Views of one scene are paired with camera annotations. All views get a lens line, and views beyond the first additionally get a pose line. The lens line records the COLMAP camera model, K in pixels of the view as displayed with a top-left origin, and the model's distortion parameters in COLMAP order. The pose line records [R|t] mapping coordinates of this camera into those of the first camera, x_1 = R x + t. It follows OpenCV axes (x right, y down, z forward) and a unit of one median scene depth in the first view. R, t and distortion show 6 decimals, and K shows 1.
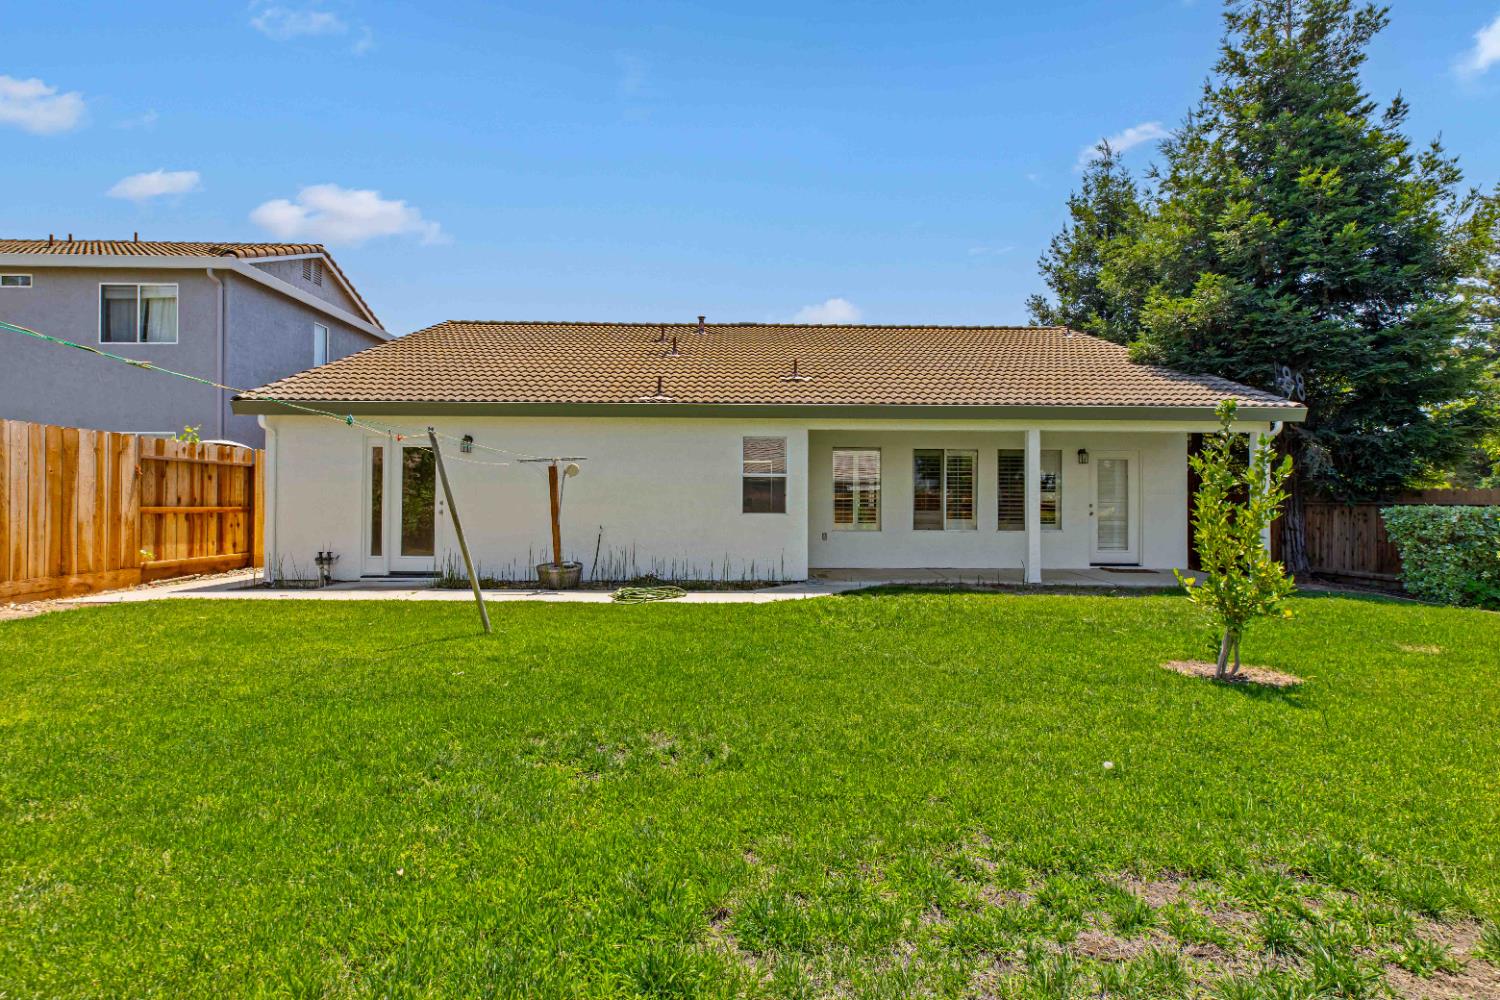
lens RADIAL K [[681.9, 0, 750.0], [0, 681.9, 500.0], [0, 0, 1]] dist [0.000548, 0.001067]
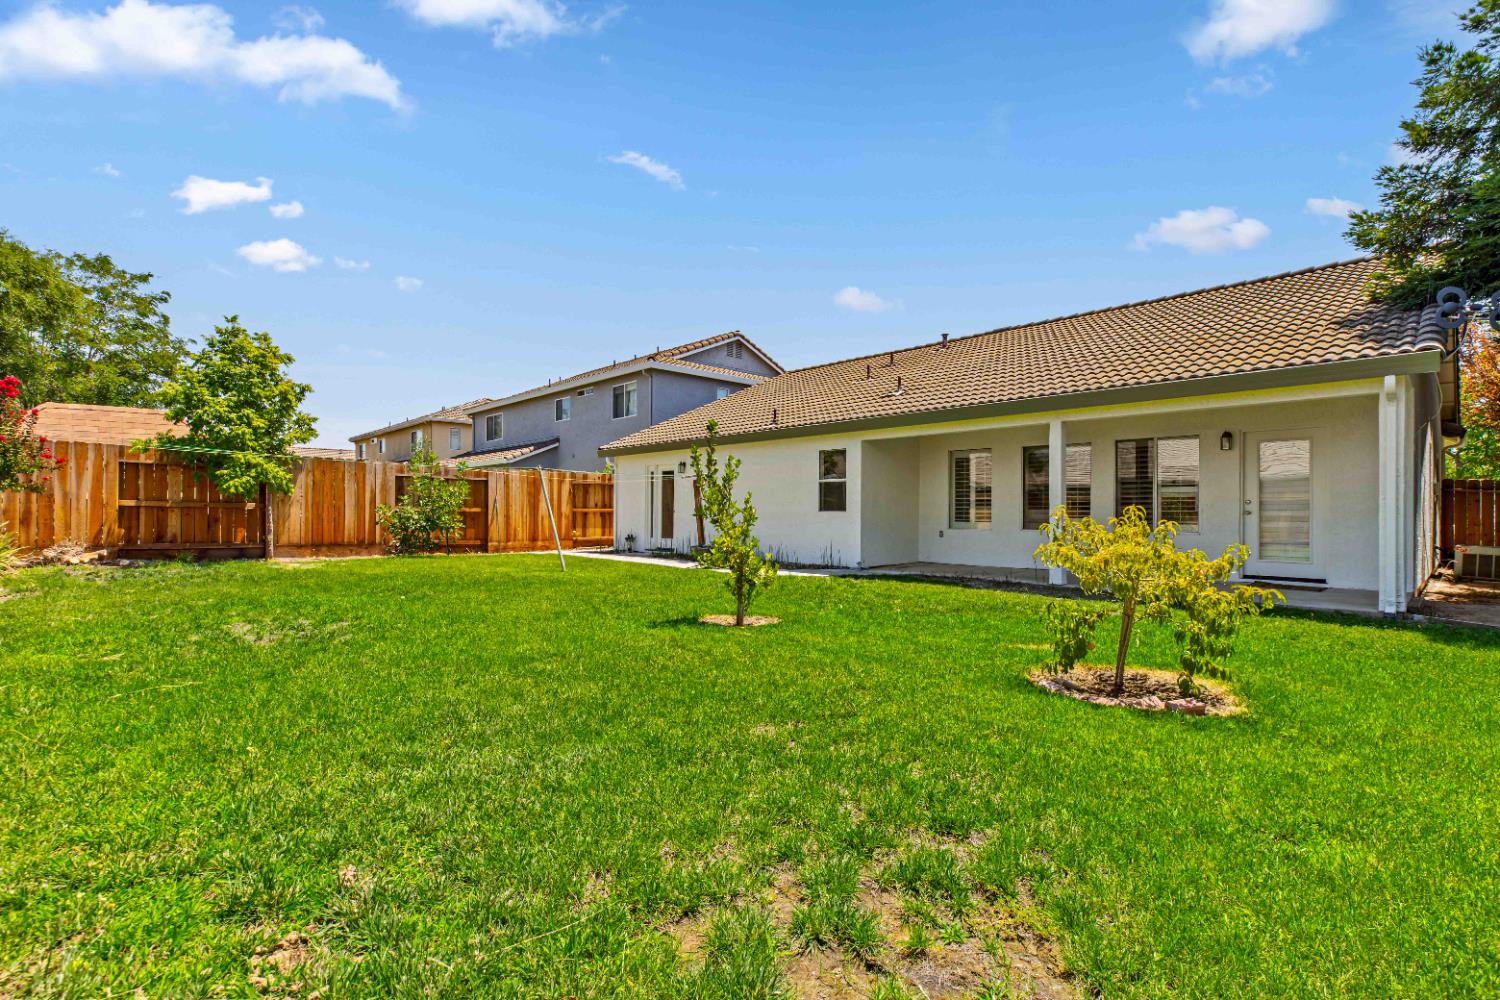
lens RADIAL K [[681.9, 0, 750.0], [0, 681.9, 500.0], [0, 0, 1]] dist [0.000548, 0.001067]
pose [[0.675613, -0.014777, -0.737109, 0.829624], [0.007818, 0.999887, -0.012879, 0.014111], [0.737215, 0.002939, 0.675652, 0.055894]]
